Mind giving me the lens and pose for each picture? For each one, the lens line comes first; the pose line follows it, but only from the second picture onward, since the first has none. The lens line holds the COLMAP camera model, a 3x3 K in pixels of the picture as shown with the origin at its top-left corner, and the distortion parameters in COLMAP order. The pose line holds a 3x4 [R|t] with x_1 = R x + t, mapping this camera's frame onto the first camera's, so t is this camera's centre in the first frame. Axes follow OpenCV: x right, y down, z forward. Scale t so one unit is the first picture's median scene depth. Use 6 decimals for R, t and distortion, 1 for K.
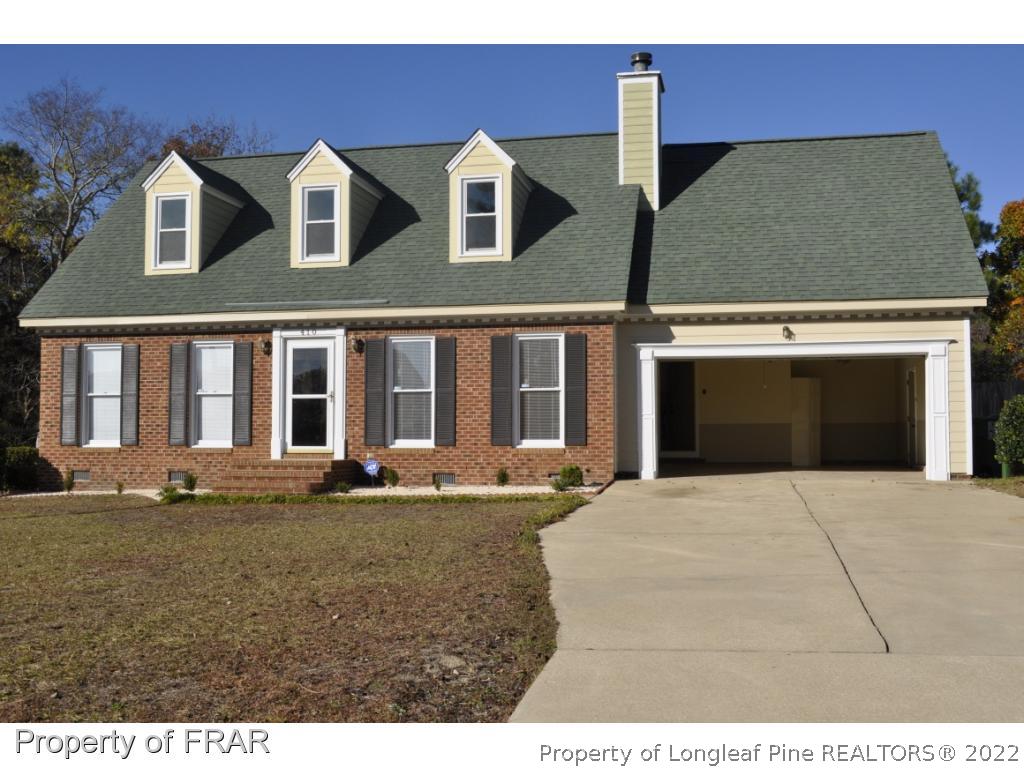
lens RADIAL K [[1059.7, 0, 512.0], [0, 1059.7, 384.0], [0, 0, 1]] dist [-0.059967, 0.016665]
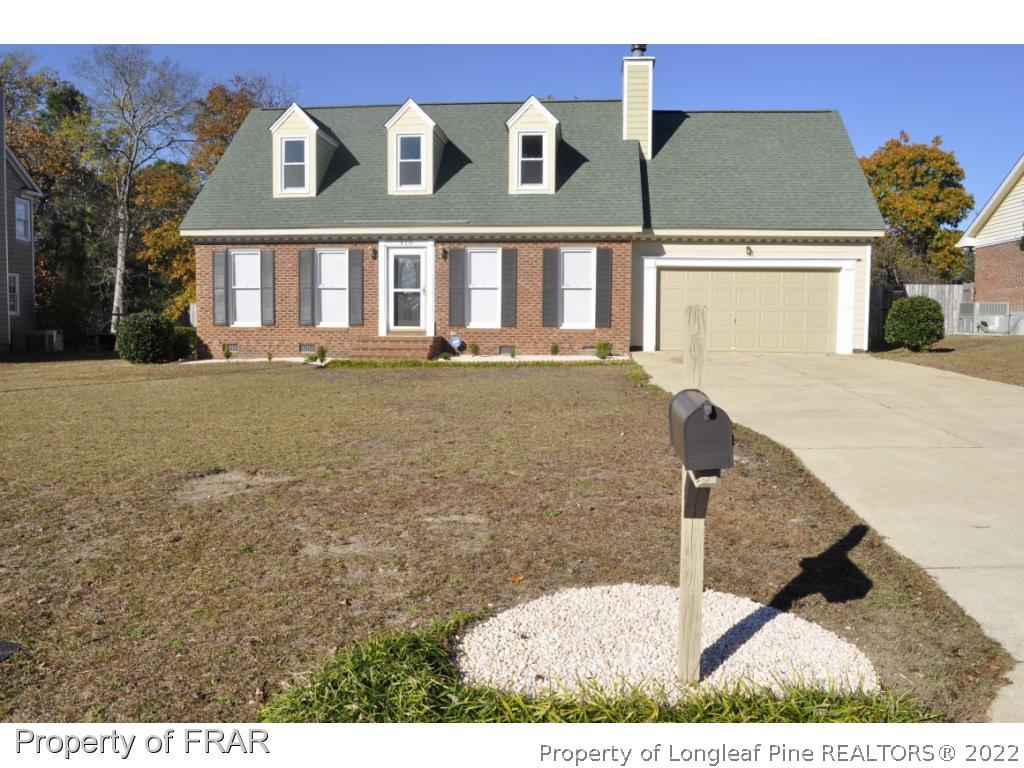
lens RADIAL K [[803.5, 0, 512.0], [0, 803.5, 384.0], [0, 0, 1]] dist [-0.083760, 0.011074]
pose [[0.994248, 0.000351, 0.107098, -0.165814], [-0.014007, 0.991832, 0.126781, -0.001406], [-0.106179, -0.127552, 0.986132, -0.058130]]
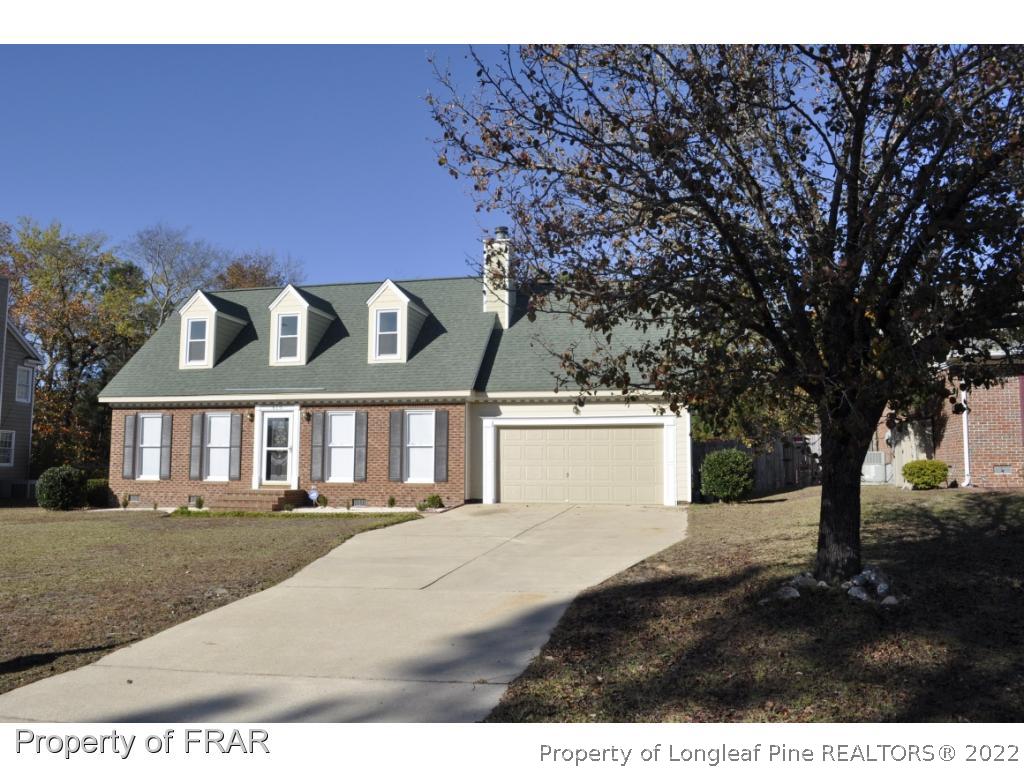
lens RADIAL K [[803.5, 0, 512.0], [0, 803.5, 384.0], [0, 0, 1]] dist [-0.083760, 0.011074]
pose [[0.999963, 0.003233, -0.008019, 0.162845], [-0.003691, 0.998322, -0.057792, -0.016860], [0.007819, 0.057820, 0.998296, -0.176028]]
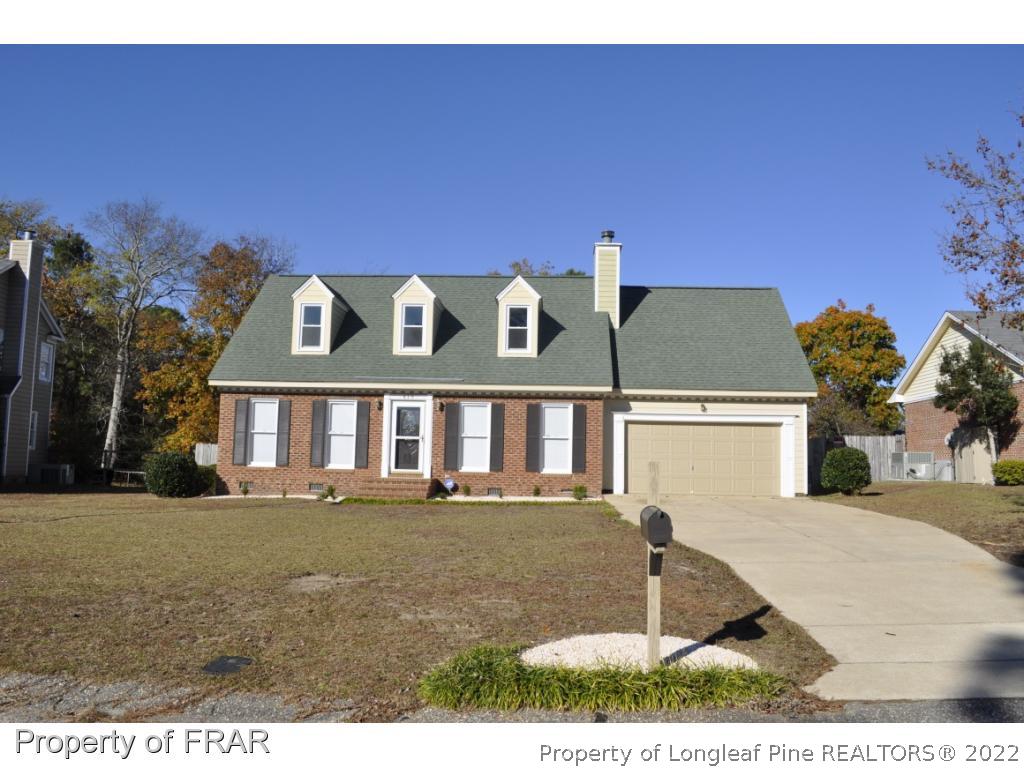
lens RADIAL K [[803.5, 0, 512.0], [0, 803.5, 384.0], [0, 0, 1]] dist [-0.083760, 0.011074]
pose [[0.988607, 0.037590, 0.145747, -0.212813], [-0.030117, 0.998132, -0.053147, -0.009178], [-0.147473, 0.048152, 0.987893, -0.202855]]
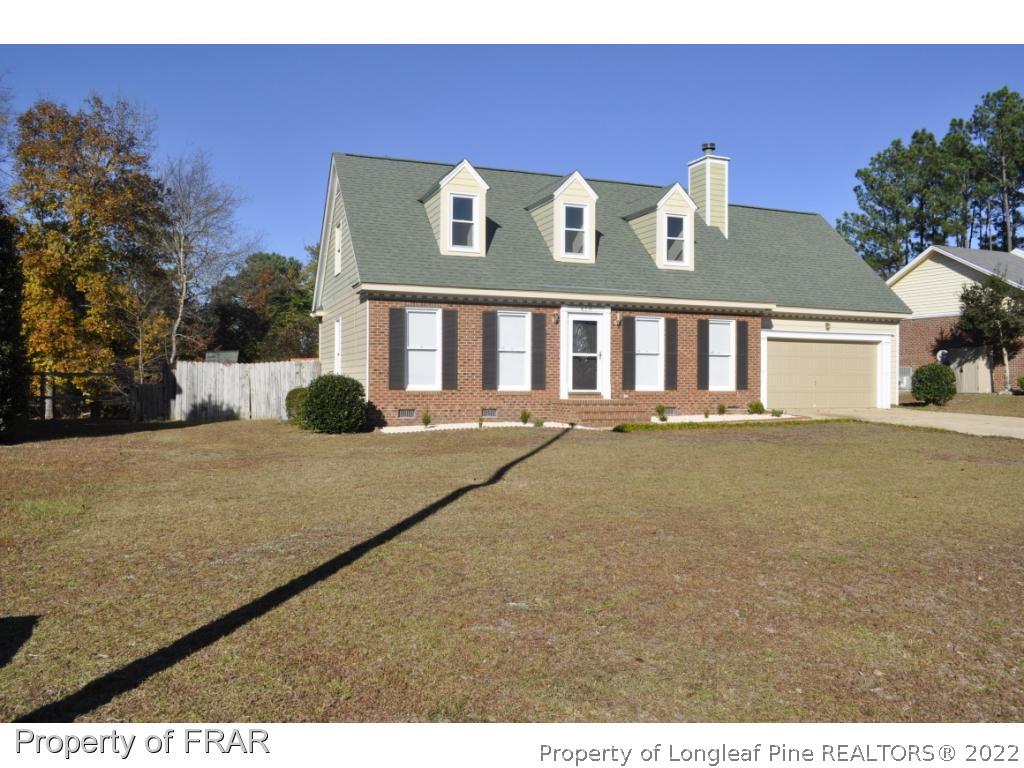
lens RADIAL K [[834.5, 0, 512.0], [0, 834.5, 384.0], [0, 0, 1]] dist [-0.103094, 0.001585]
pose [[0.839512, 0.005282, 0.543316, -0.873148], [-0.033239, 0.998579, 0.041652, 0.007611], [-0.542324, -0.053027, 0.838494, 0.112724]]
